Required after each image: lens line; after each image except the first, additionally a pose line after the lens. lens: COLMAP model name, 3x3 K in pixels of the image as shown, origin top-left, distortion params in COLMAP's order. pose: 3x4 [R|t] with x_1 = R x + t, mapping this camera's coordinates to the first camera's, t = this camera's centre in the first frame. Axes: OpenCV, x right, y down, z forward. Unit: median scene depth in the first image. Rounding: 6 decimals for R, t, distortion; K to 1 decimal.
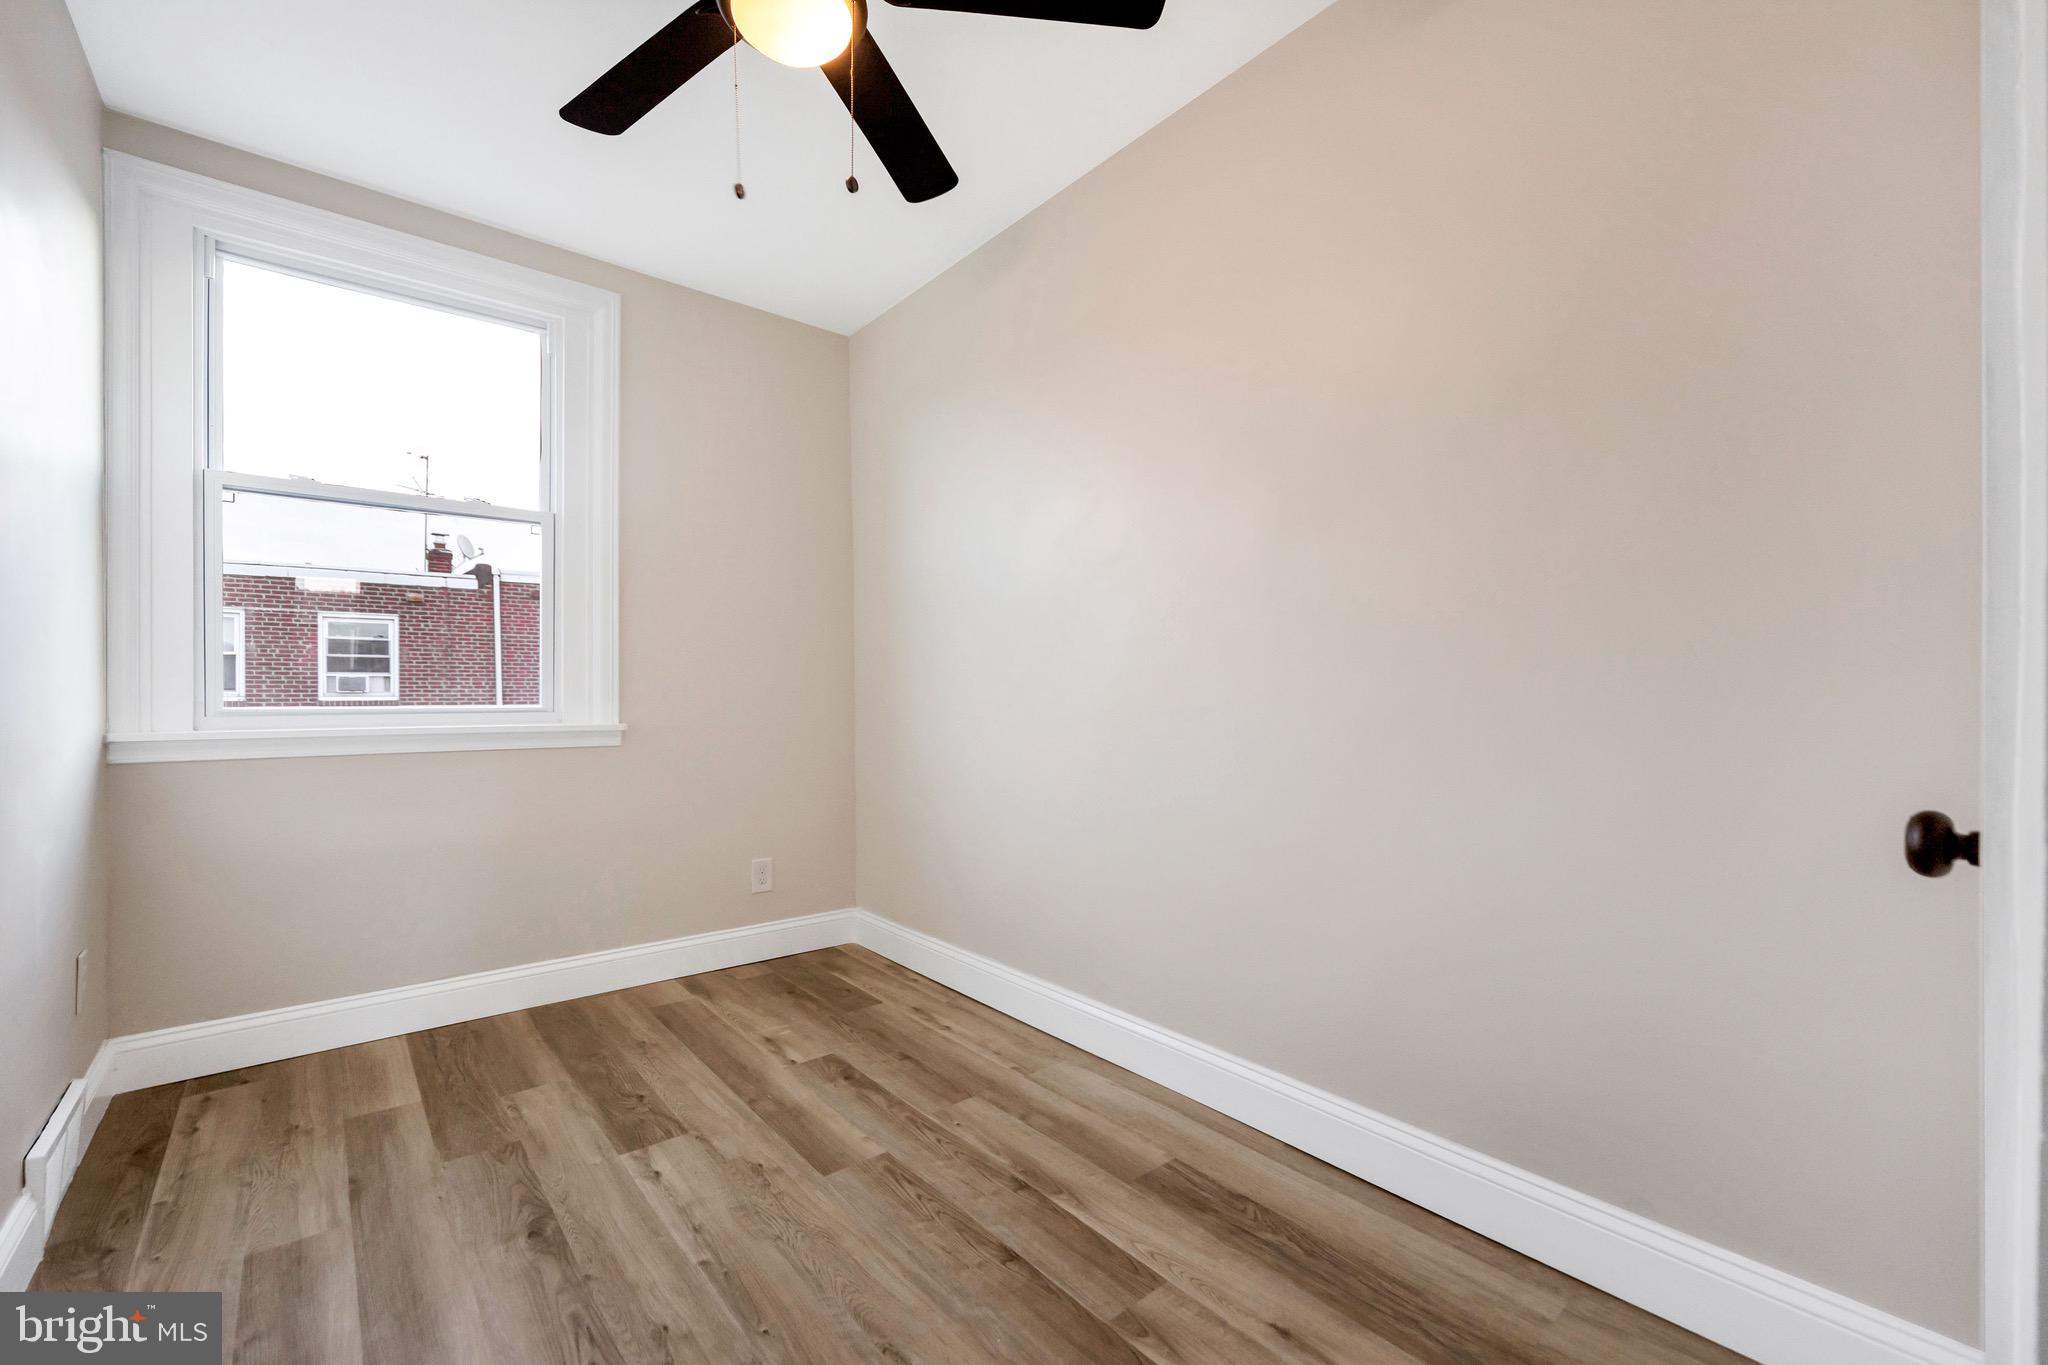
lens RADIAL K [[877.5, 0, 1030.6], [0, 877.5, 670.0], [0, 0, 1]] dist [0.004050, -0.001139]
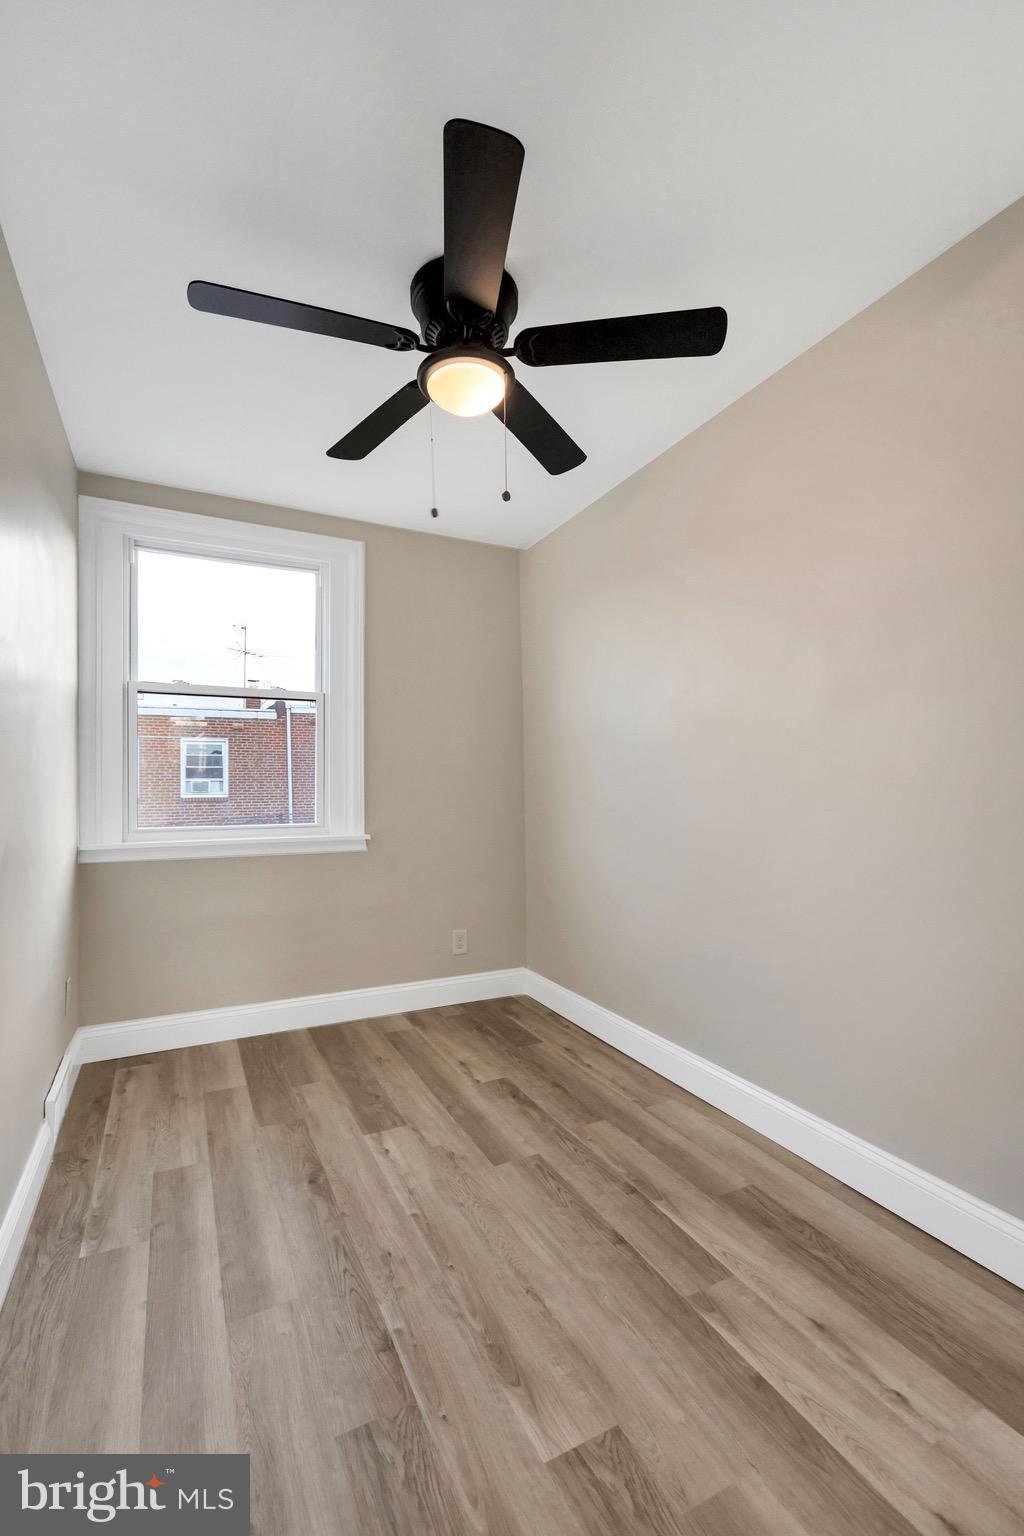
lens RADIAL K [[671.3, 0, 512.0], [0, 671.3, 768.0], [0, 0, 1]] dist [0.003950, -0.000943]
pose [[0.974634, -0.012745, -0.223442, 0.045764], [0.008173, 0.999738, -0.021374, -0.051423], [0.223655, 0.019006, 0.974483, -0.078397]]
